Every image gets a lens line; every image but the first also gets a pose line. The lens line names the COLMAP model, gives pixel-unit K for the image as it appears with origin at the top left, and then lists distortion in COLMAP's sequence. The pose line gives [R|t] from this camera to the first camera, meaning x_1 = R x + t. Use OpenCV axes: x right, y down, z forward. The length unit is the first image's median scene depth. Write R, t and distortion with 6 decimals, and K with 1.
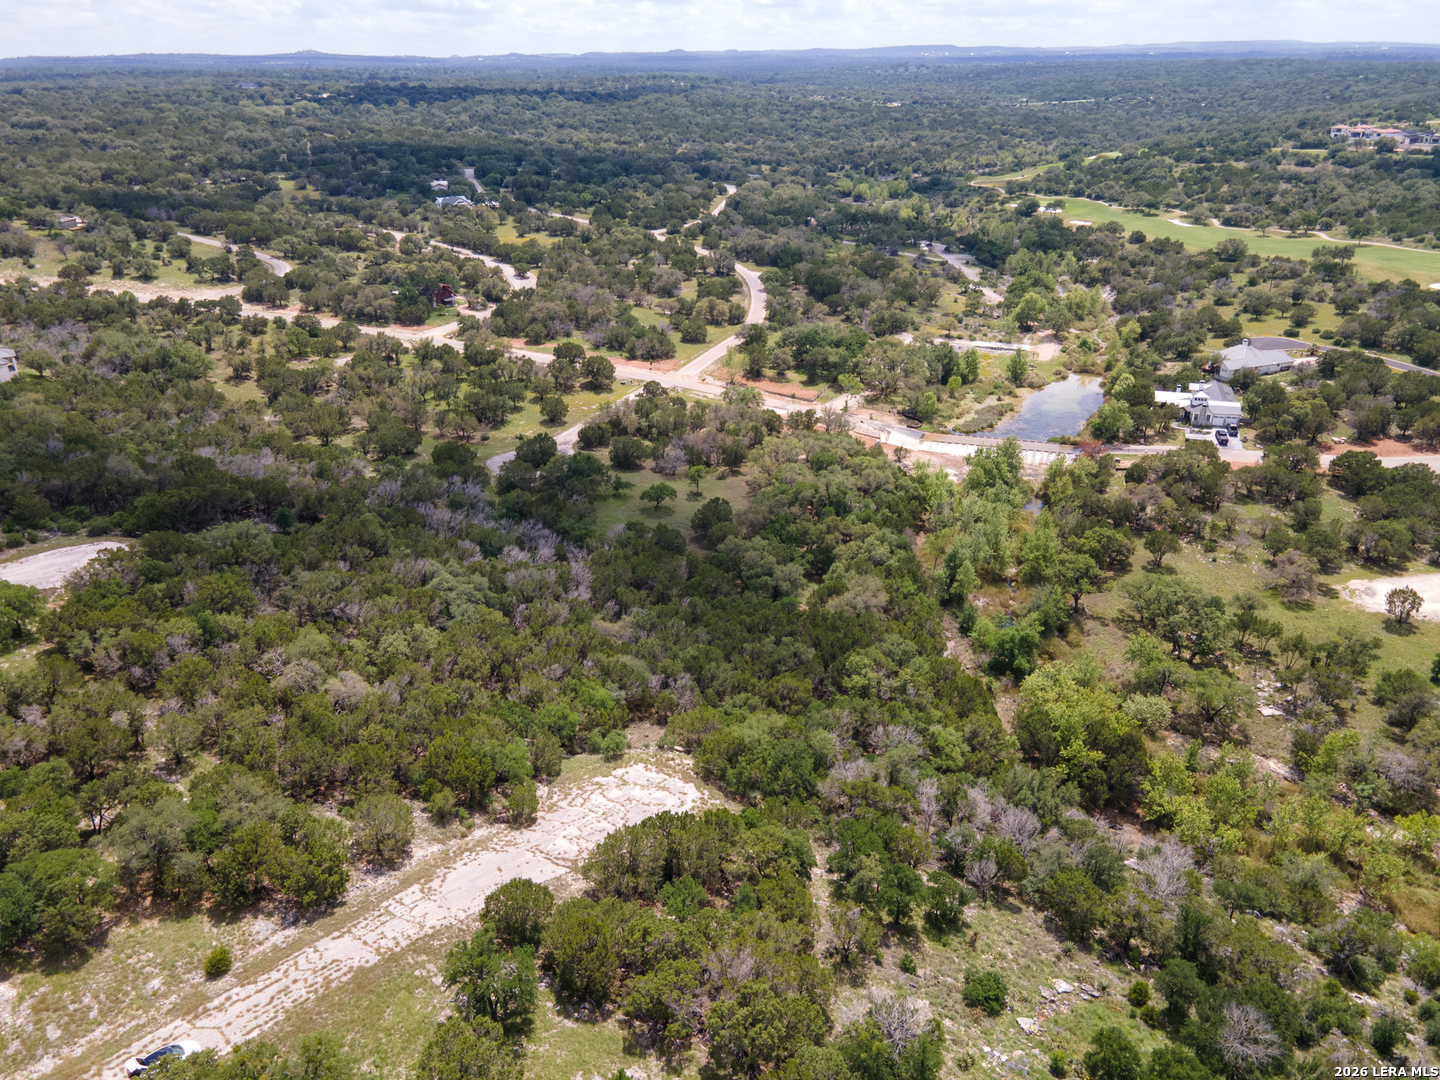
lens RADIAL K [[1056.3, 0, 720.8], [0, 1056.3, 537.0], [0, 0, 1]] dist [0.022301, 0.032465]
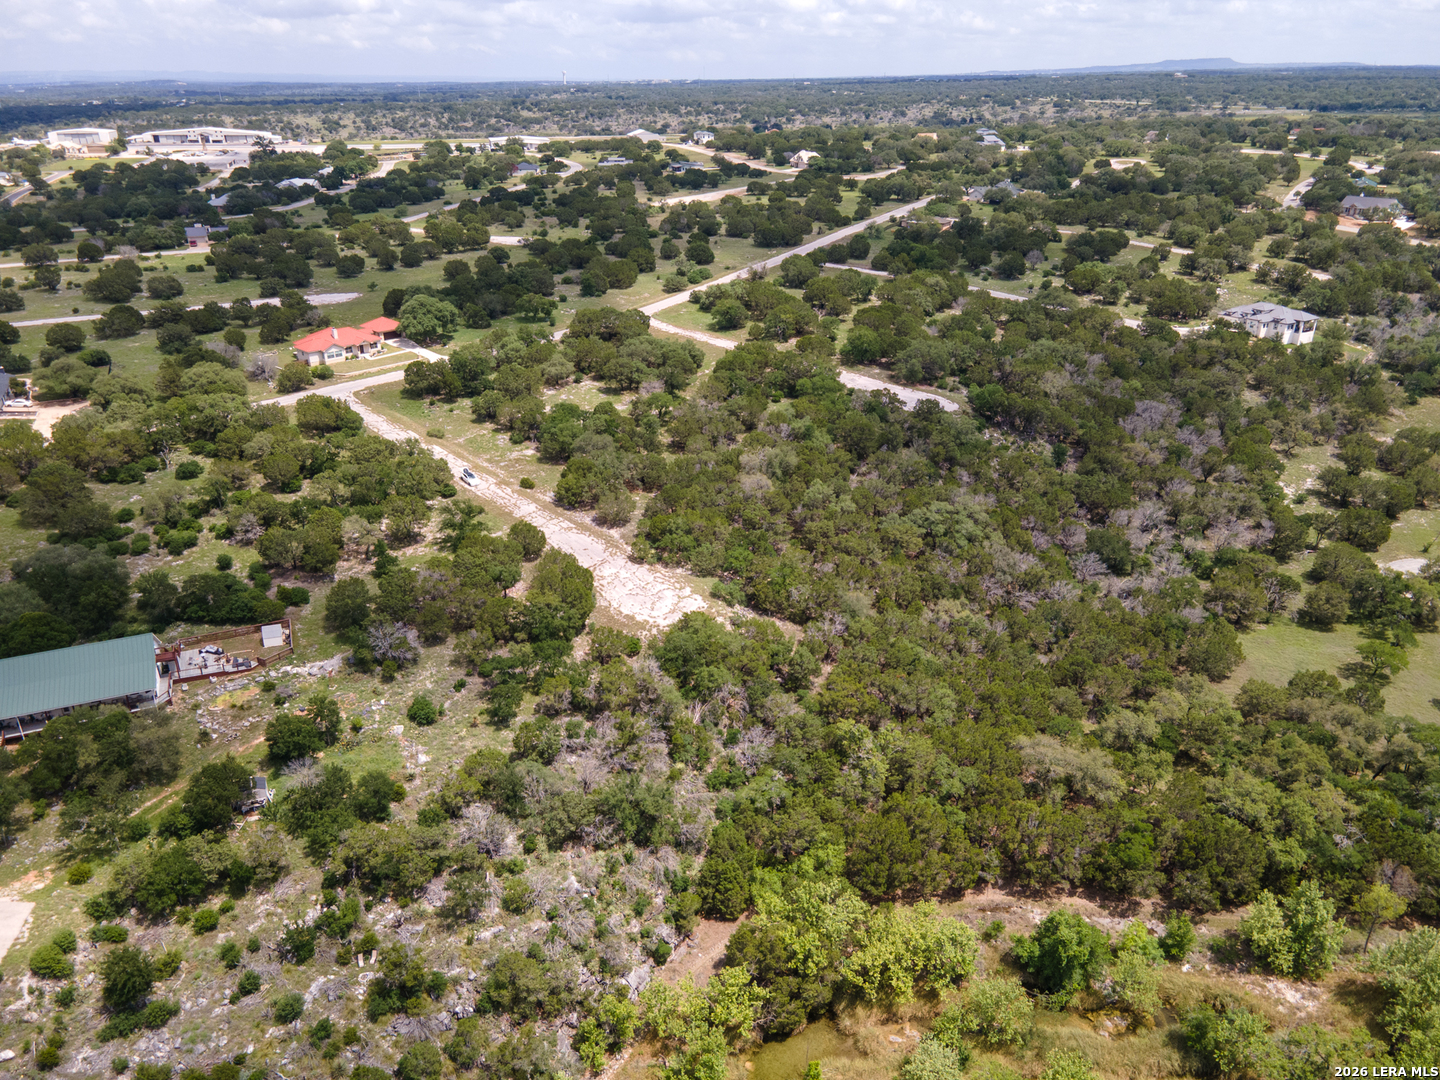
lens RADIAL K [[1056.3, 0, 722.7], [0, 1056.3, 545.1], [0, 0, 1]] dist [0.022301, 0.032465]
pose [[-0.090674, 0.412944, -0.906232, 0.441551], [-0.397076, 0.819527, 0.413165, -0.163833], [0.913296, 0.397306, 0.089660, 0.350497]]
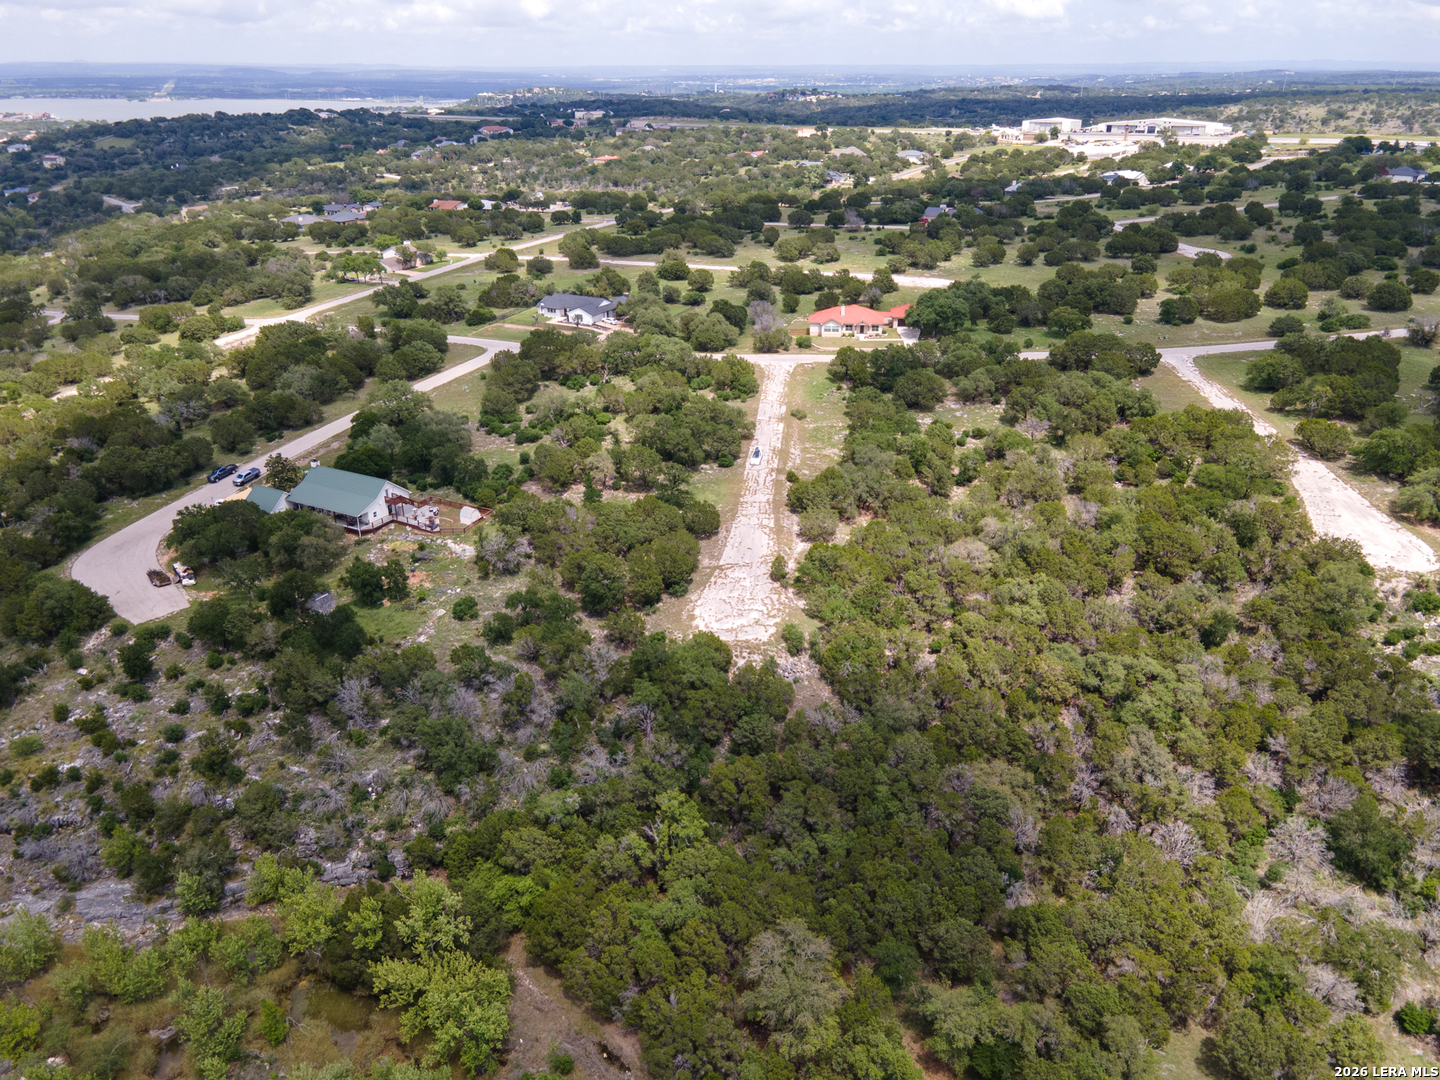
lens RADIAL K [[1056.3, 0, 717.0], [0, 1056.3, 547.0], [0, 0, 1]] dist [0.022301, 0.032465]
pose [[-0.838264, 0.233900, -0.492548, 0.222783], [-0.211633, 0.692938, 0.689238, -0.282450], [0.502518, 0.682003, -0.531364, 0.626159]]
